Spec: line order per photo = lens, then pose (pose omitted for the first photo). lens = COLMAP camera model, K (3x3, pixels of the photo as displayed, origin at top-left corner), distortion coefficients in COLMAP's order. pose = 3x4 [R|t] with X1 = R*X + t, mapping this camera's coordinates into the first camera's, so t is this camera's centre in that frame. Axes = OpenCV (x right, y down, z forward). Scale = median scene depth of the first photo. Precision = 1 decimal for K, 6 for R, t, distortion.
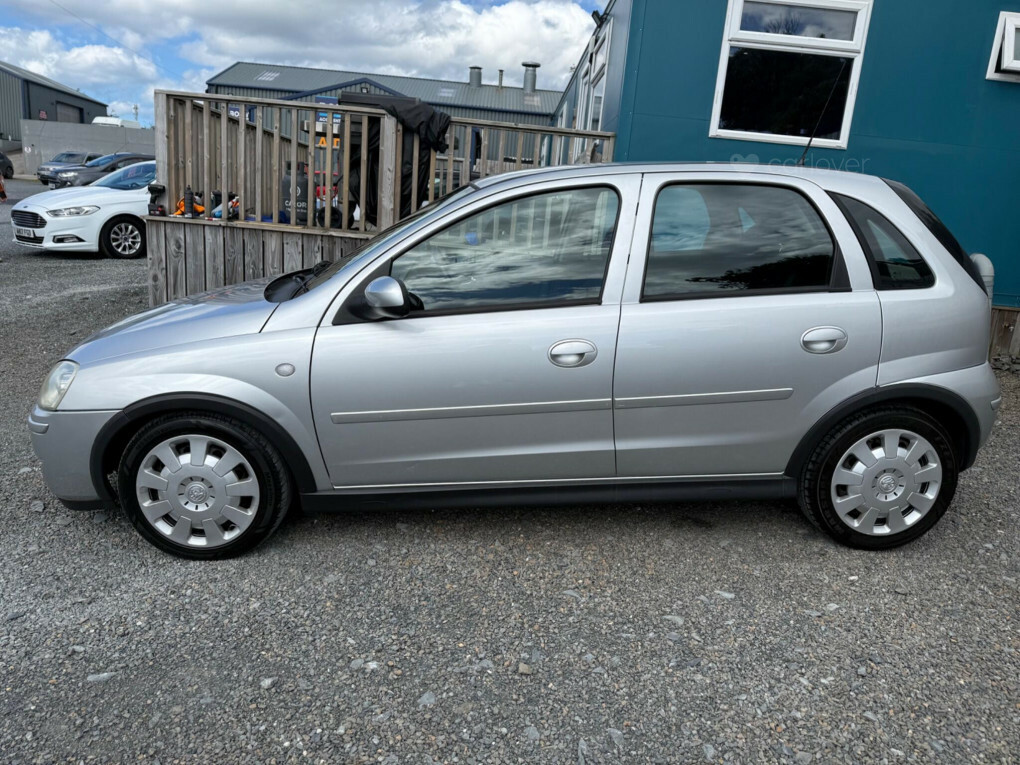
lens RADIAL K [[725.6, 0, 497.1], [0, 725.6, 371.8], [0, 0, 1]] dist [0.019217, -0.027355]
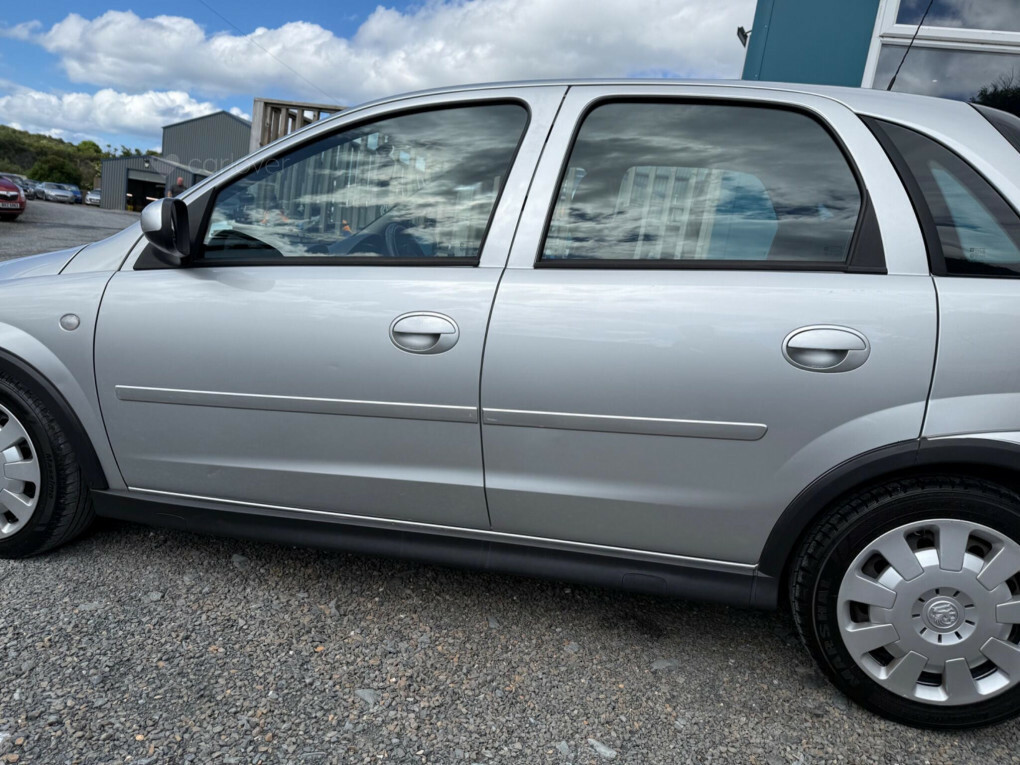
lens RADIAL K [[725.6, 0, 507.0], [0, 725.6, 377.4], [0, 0, 1]] dist [0.019217, -0.027355]
pose [[0.963154, 0.099680, -0.249796, 0.334723], [-0.121503, 0.989867, -0.073487, 0.053185], [0.239940, 0.101130, 0.965506, 0.347210]]
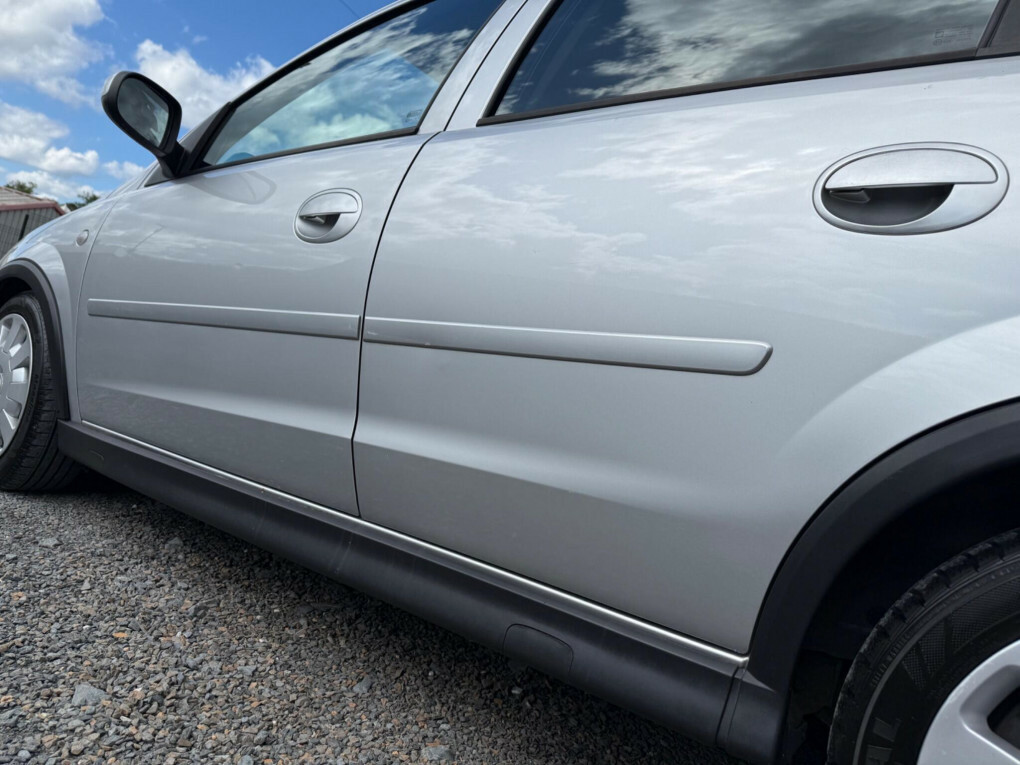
lens RADIAL K [[725.6, 0, 499.6], [0, 725.6, 377.1], [0, 0, 1]] dist [0.019217, -0.027355]
pose [[0.754859, 0.132648, -0.642333, 0.502088], [-0.343606, 0.914168, -0.215016, 0.134629], [0.558679, 0.383017, 0.735647, 0.701040]]
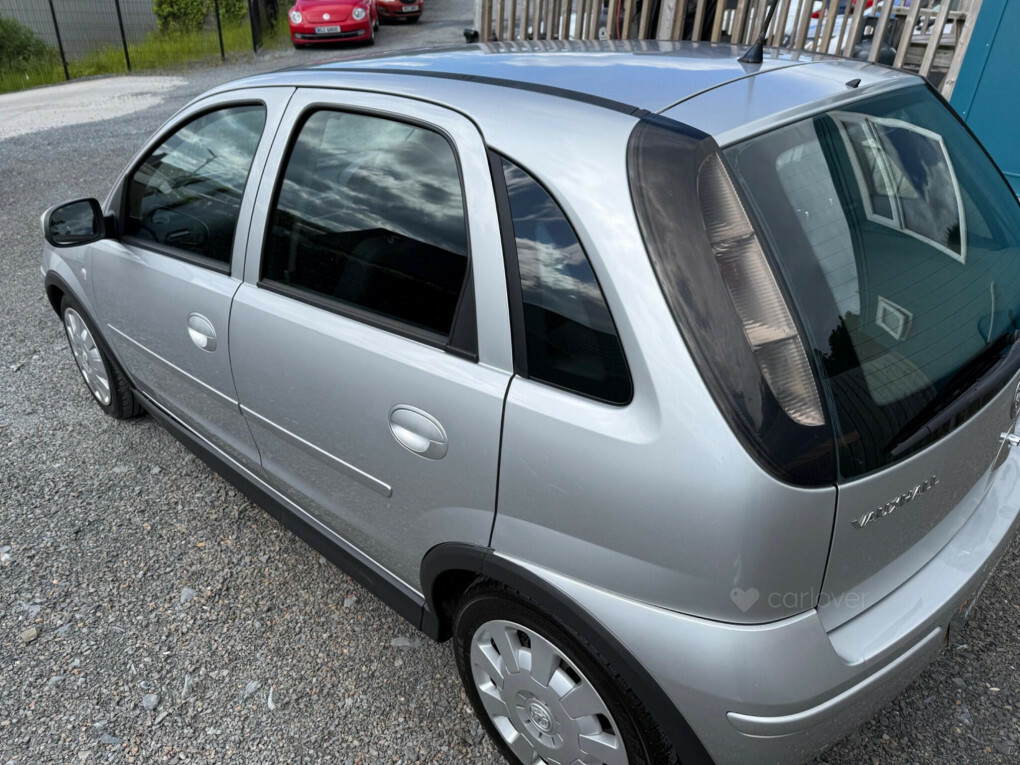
lens RADIAL K [[725.6, 0, 497.3], [0, 725.6, 382.4], [0, 0, 1]] dist [0.019217, -0.027355]
pose [[0.686277, 0.314126, -0.656010, 0.807279], [-0.142795, 0.942566, 0.301958, -0.243234], [0.713185, -0.113552, 0.691717, 0.642215]]
